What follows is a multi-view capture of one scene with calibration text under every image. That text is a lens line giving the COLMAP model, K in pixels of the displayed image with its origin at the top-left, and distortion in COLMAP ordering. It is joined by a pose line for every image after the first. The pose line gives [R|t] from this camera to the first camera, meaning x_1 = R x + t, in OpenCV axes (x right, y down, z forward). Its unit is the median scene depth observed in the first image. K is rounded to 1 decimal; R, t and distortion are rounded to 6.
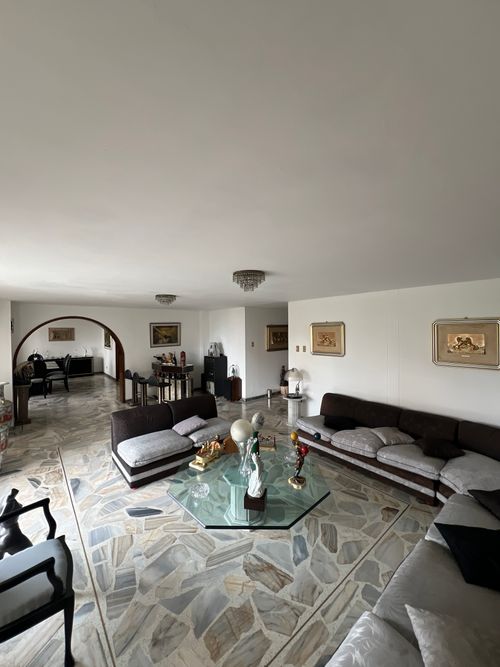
lens RADIAL K [[268.1, 0, 246.2], [0, 268.1, 331.7], [0, 0, 1]] dist [0.003525, 0.000518]
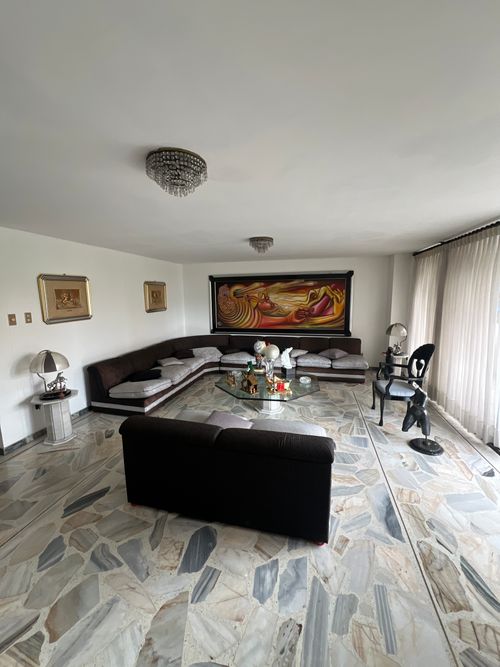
lens RADIAL K [[268.1, 0, 247.3], [0, 268.1, 333.8], [0, 0, 1]] dist [0.003525, 0.000518]
pose [[-0.600917, -0.102345, 0.792732, -0.877303], [0.020222, 0.989505, 0.143079, 0.040085], [-0.799055, 0.102009, -0.592541, 1.582778]]
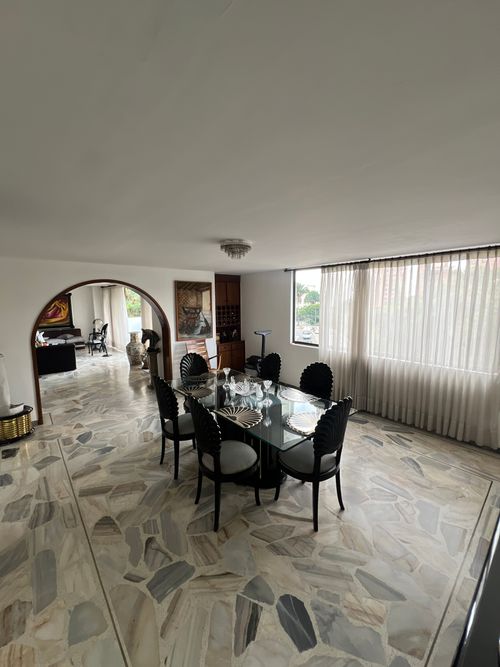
lens RADIAL K [[268.1, 0, 249.9], [0, 268.1, 331.6], [0, 0, 1]] dist [0.003525, 0.000518]
pose [[-0.999436, 0.013977, -0.030550, -2.117728], [0.009956, 0.991723, 0.128005, -0.045652], [0.032086, 0.127629, -0.991303, 3.630514]]
